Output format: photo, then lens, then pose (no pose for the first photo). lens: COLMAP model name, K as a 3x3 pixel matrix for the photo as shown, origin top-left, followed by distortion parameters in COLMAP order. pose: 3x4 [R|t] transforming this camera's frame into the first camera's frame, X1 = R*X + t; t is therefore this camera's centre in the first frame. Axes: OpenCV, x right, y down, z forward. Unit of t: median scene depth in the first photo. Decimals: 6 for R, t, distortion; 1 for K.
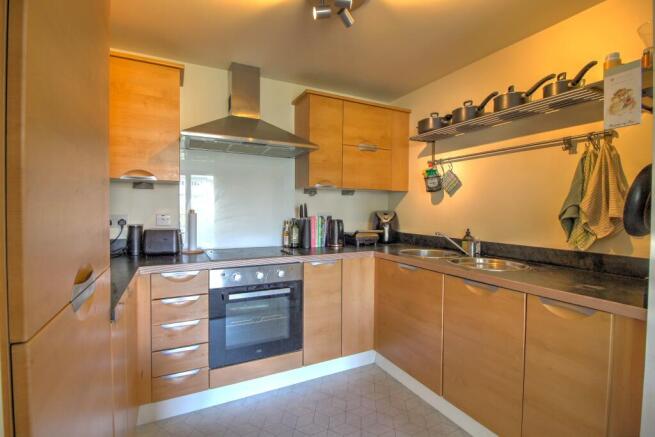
lens RADIAL K [[305.2, 0, 325.3], [0, 305.2, 216.3], [0, 0, 1]] dist [-0.018243, -0.002120]
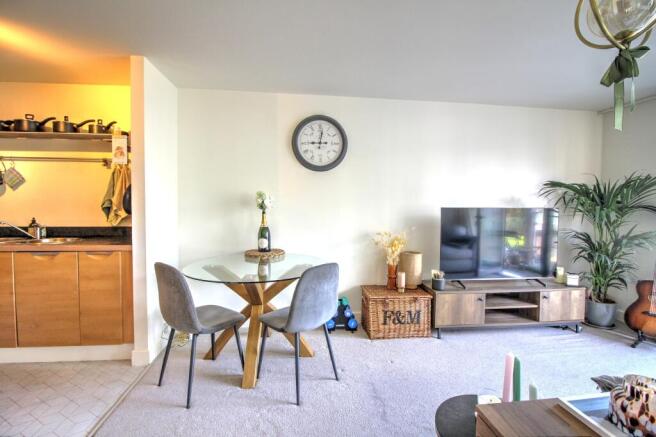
lens RADIAL K [[305.6, 0, 325.3], [0, 305.6, 216.6], [0, 0, 1]] dist [-0.018243, -0.002120]
pose [[0.350308, -0.038721, 0.935834, -0.323335], [0.015636, 0.999248, 0.035492, 0.015964], [-0.936504, 0.002199, 0.350650, -0.682731]]
